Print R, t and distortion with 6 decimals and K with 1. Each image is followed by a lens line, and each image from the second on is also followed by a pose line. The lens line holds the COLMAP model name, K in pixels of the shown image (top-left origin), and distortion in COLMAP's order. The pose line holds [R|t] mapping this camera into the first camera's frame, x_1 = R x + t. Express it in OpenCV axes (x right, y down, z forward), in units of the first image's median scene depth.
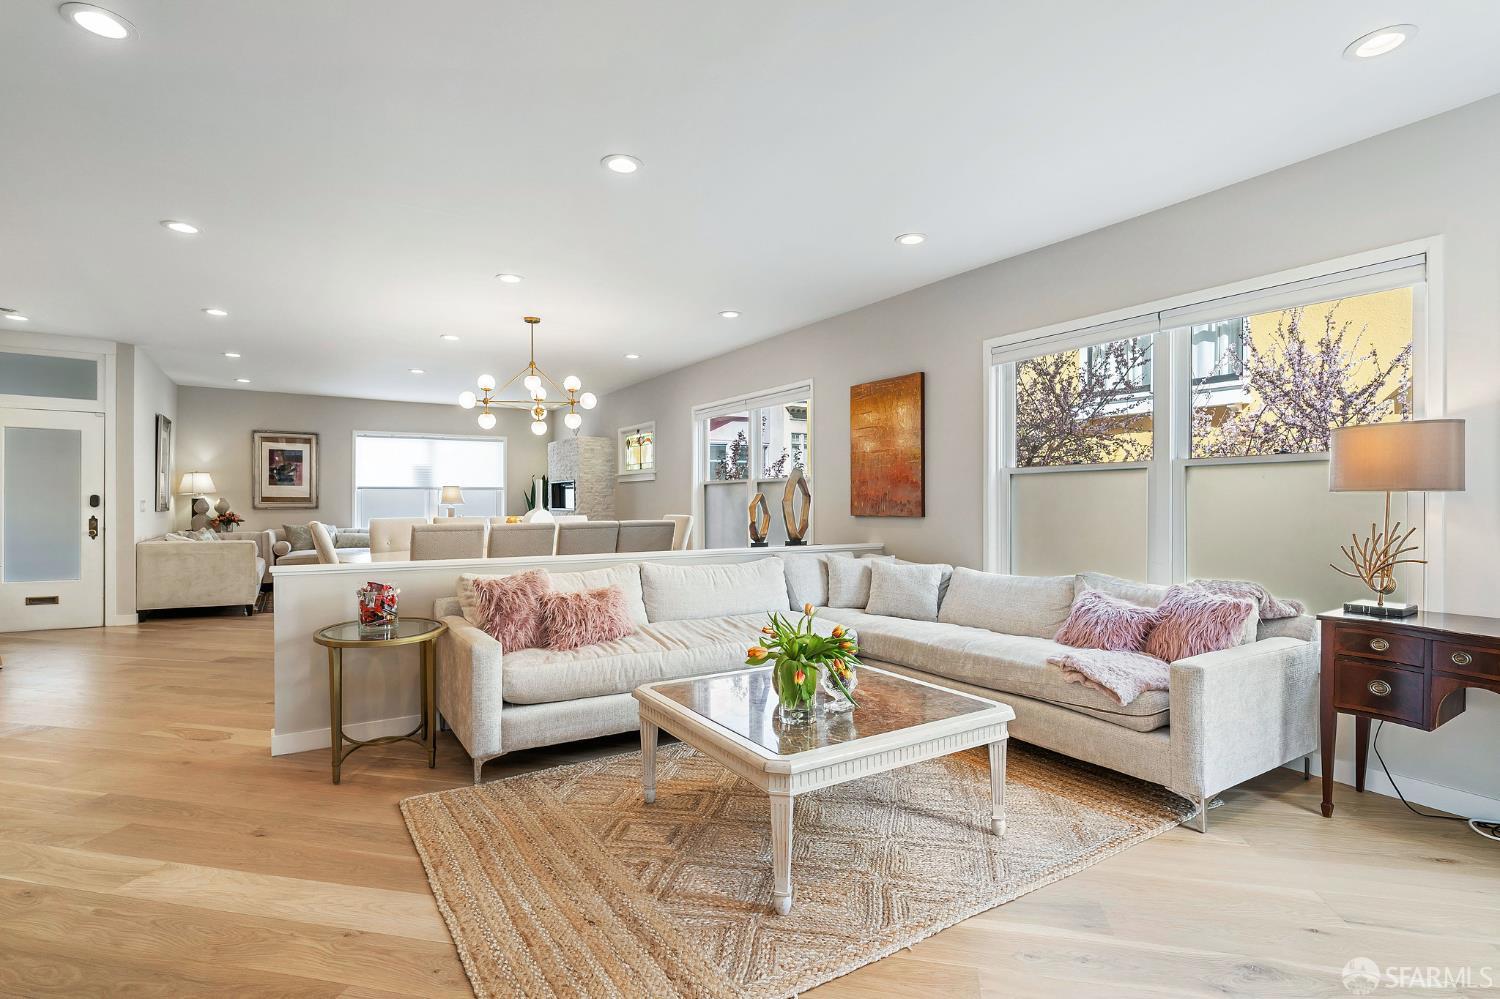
lens RADIAL K [[732.6, 0, 750.0], [0, 732.6, 499.5], [0, 0, 1]] dist [-0.004720, 0.000536]
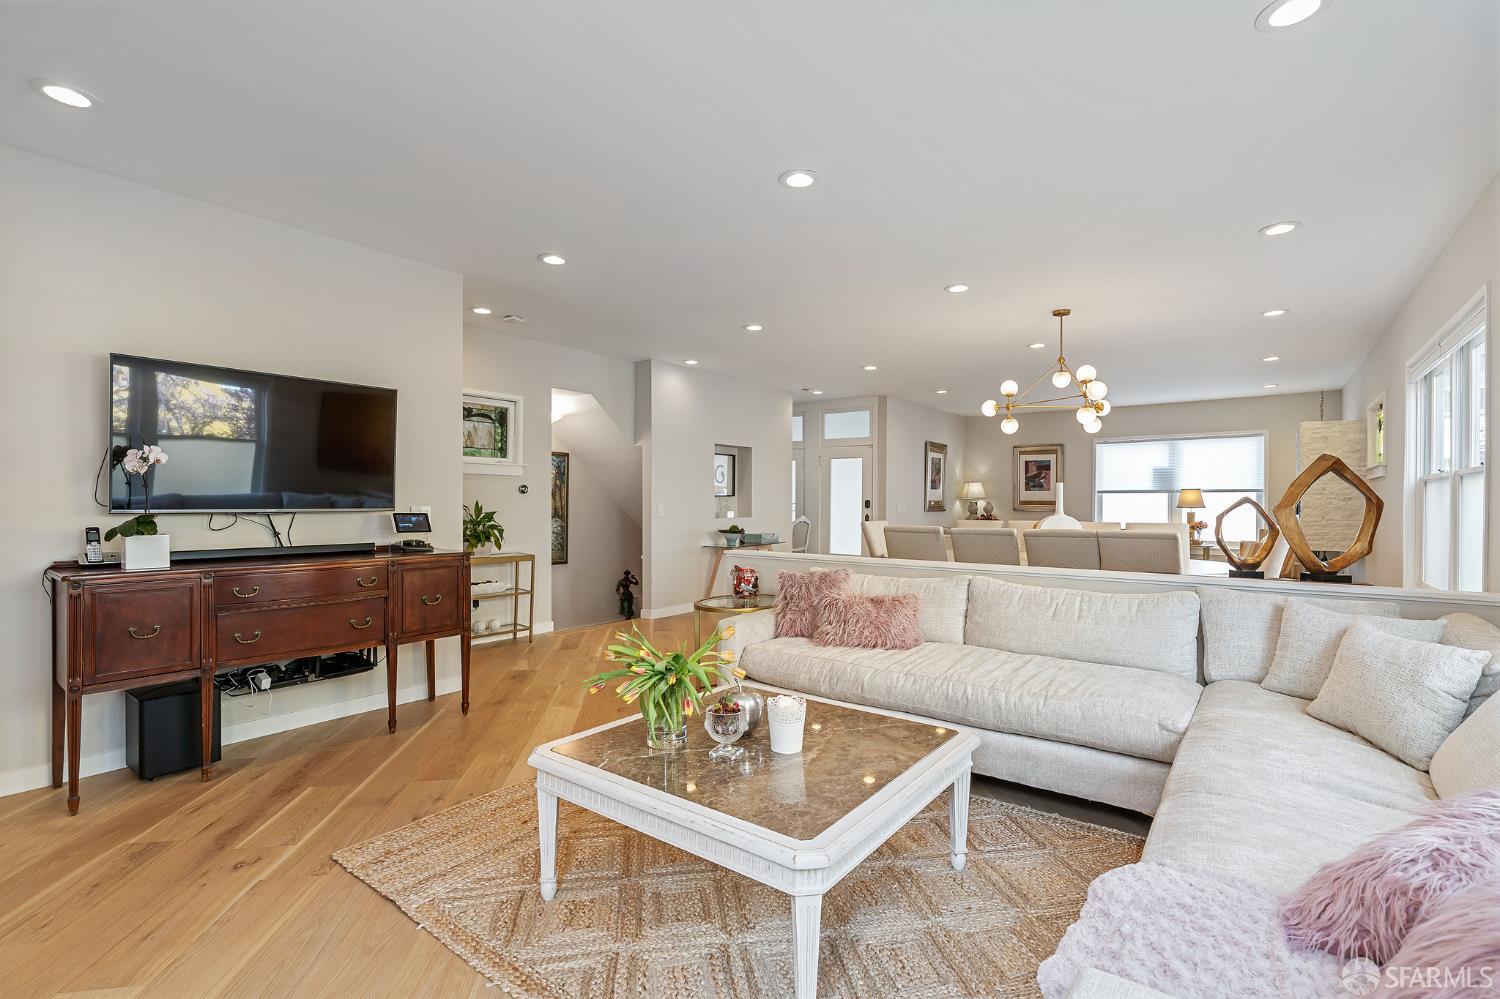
lens RADIAL K [[676.9, 0, 756.7], [0, 676.9, 505.0], [0, 0, 1]] dist [-0.007611, 0.003980]
pose [[0.355516, 0.004958, -0.934657, 0.327189], [-0.000620, 0.999987, 0.005069, -0.002697], [0.934670, -0.001223, 0.355514, 0.287526]]
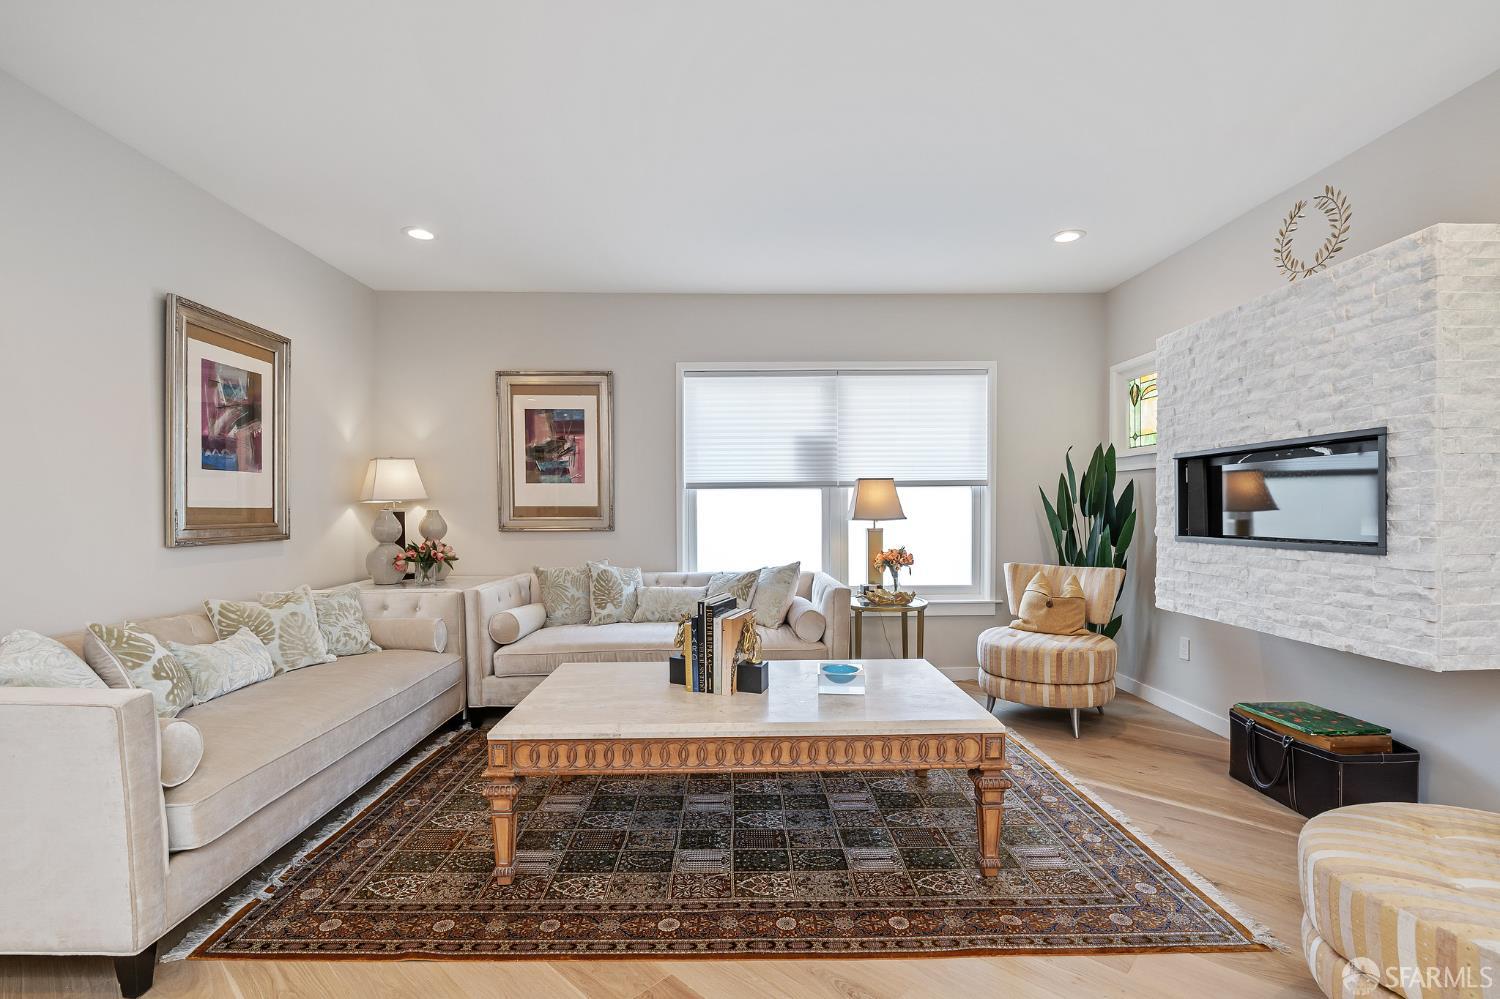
lens RADIAL K [[687.7, 0, 746.2], [0, 687.7, 513.7], [0, 0, 1]] dist [-0.005546, 0.000465]
pose [[0.853253, -0.001239, -0.521496, -0.429574], [0.007350, 0.999926, 0.009650, -0.003212], [0.521446, -0.012067, 0.853199, 1.007771]]
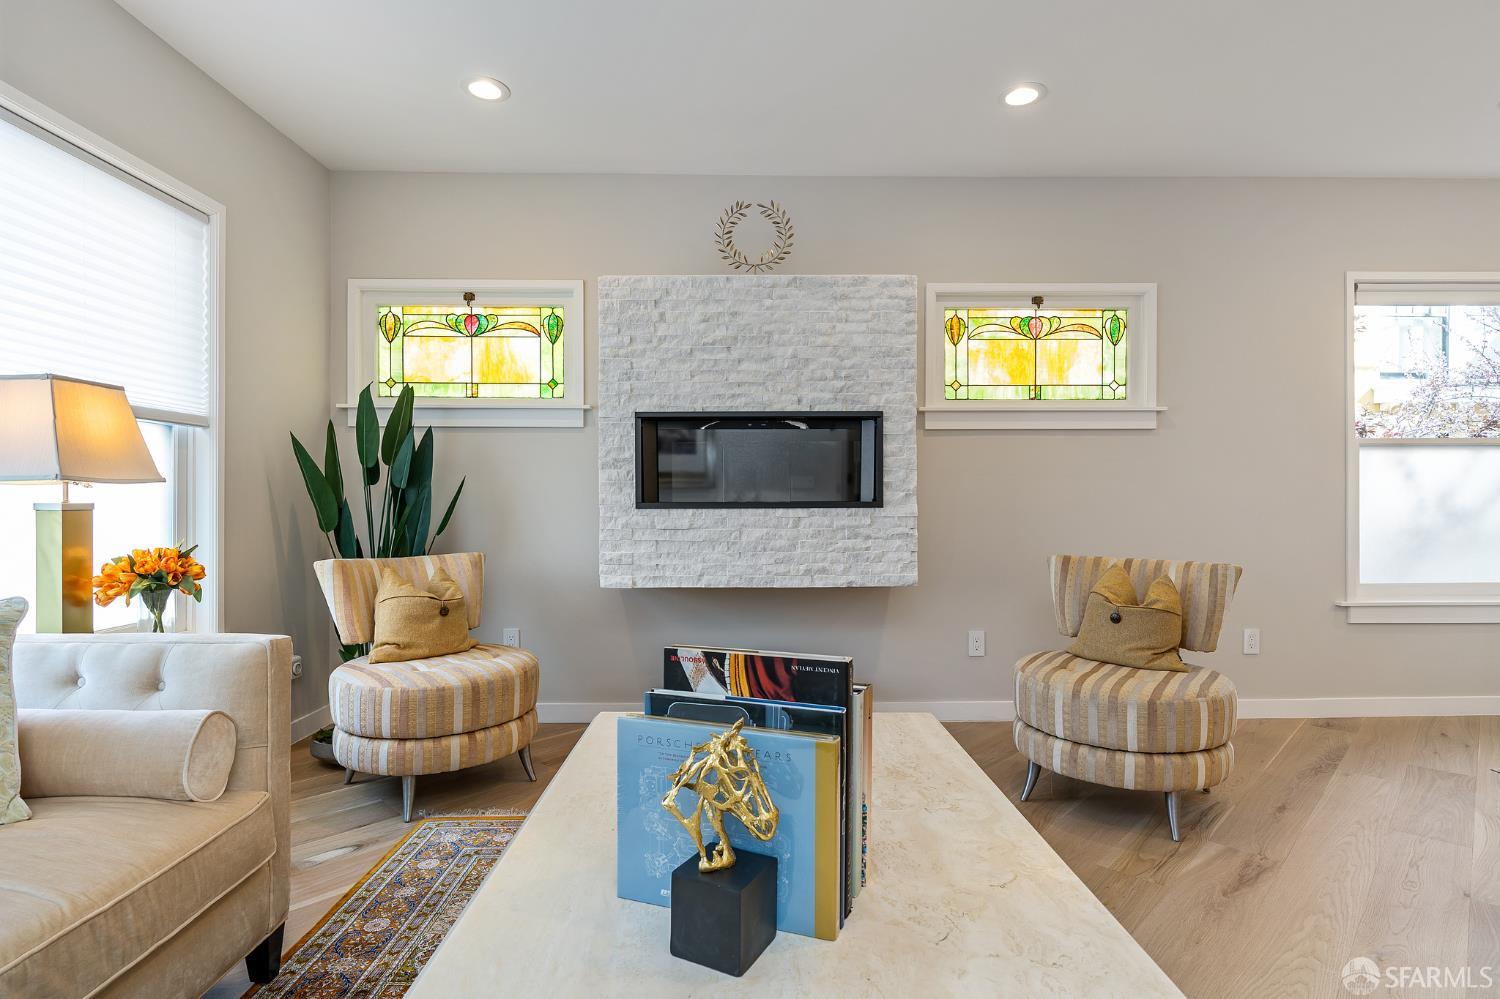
lens RADIAL K [[756.9, 0, 750.0], [0, 756.9, 499.5], [0, 0, 1]] dist [-0.002353, -0.000368]
pose [[0.524222, 0.003312, 0.851575, -0.781851], [-0.000778, 0.999994, -0.003410, 0.017944], [-0.851581, 0.001125, 0.524221, 1.255931]]
